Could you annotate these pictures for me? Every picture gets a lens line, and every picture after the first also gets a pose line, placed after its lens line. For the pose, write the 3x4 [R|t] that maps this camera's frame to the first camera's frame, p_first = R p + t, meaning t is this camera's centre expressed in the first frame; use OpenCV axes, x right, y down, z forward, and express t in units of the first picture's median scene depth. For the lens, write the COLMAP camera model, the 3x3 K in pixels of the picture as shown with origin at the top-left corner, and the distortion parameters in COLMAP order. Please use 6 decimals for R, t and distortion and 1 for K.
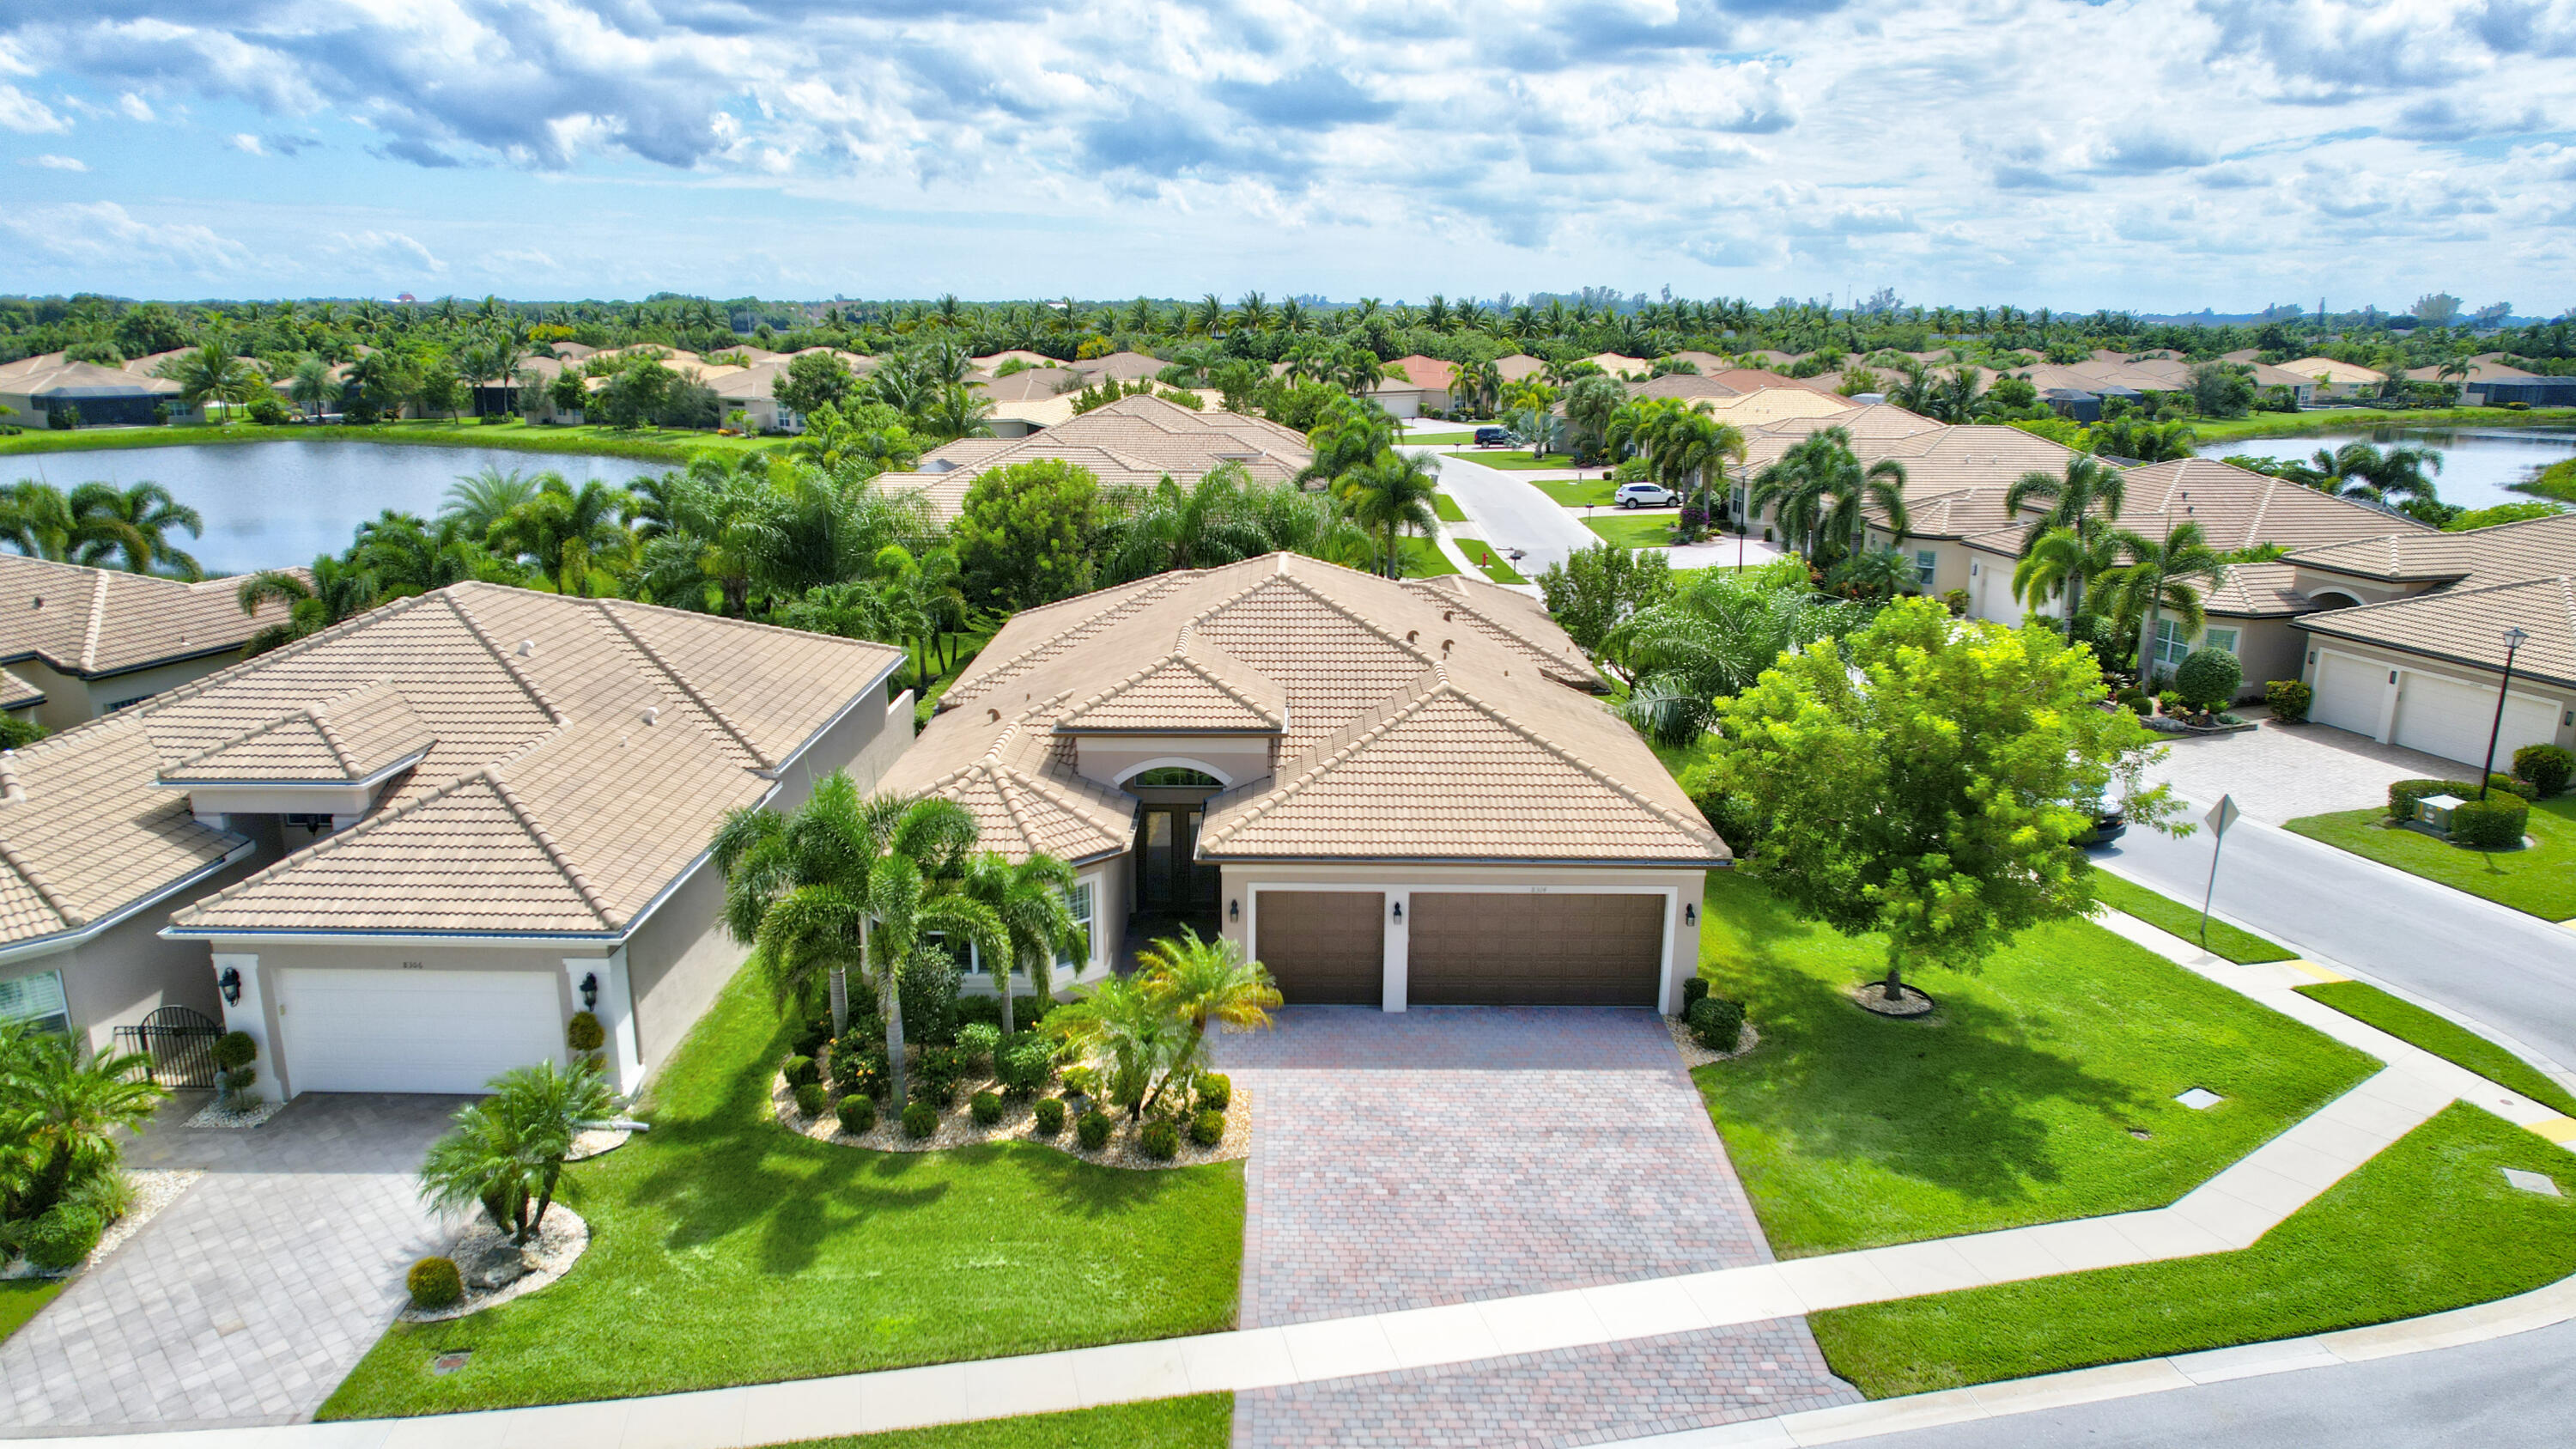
lens RADIAL K [[1680.0, 0, 1288.0], [0, 1680.0, 724.5], [0, 0, 1]] dist [-0.085518, 0.083865]
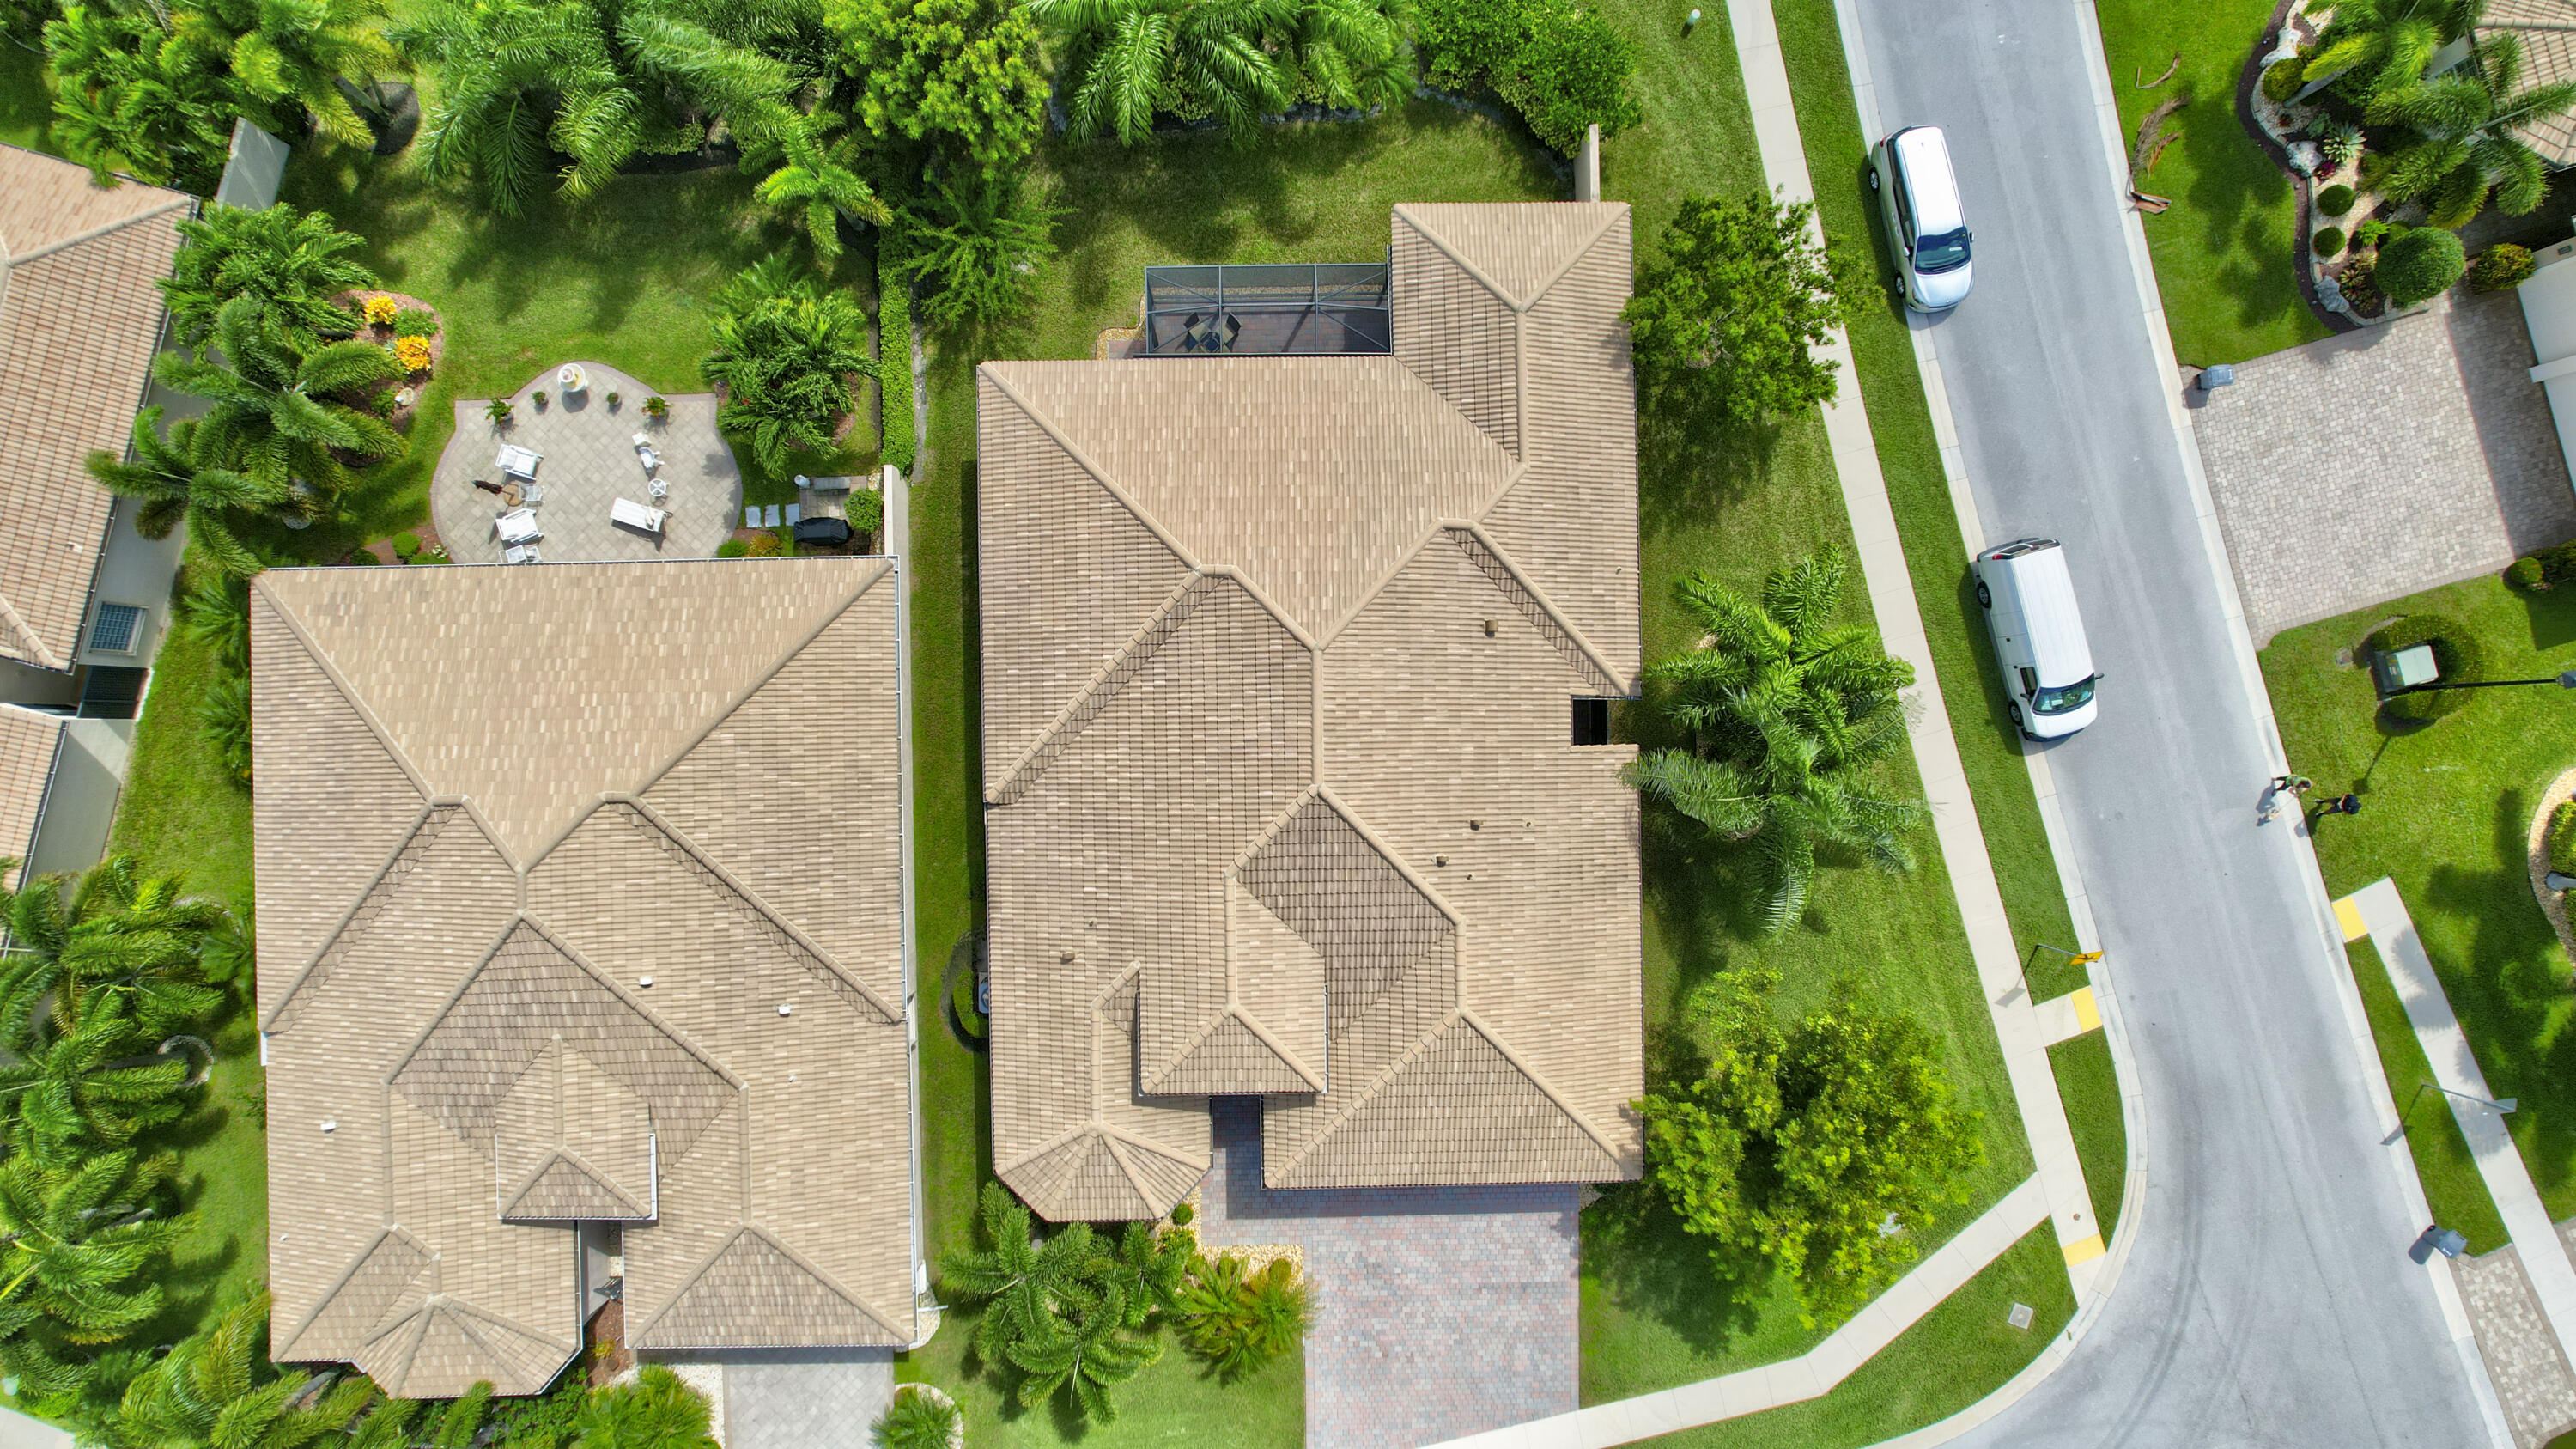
lens RADIAL K [[1675.8, 0, 1247.3], [0, 1675.8, 728.4], [0, 0, 1]] dist [-0.085194, 0.082624]
pose [[0.999679, -0.025232, 0.002388, -0.065176], [0.003387, 0.226375, 0.974034, -1.431937], [-0.025117, -0.973713, 0.226387, 1.105026]]
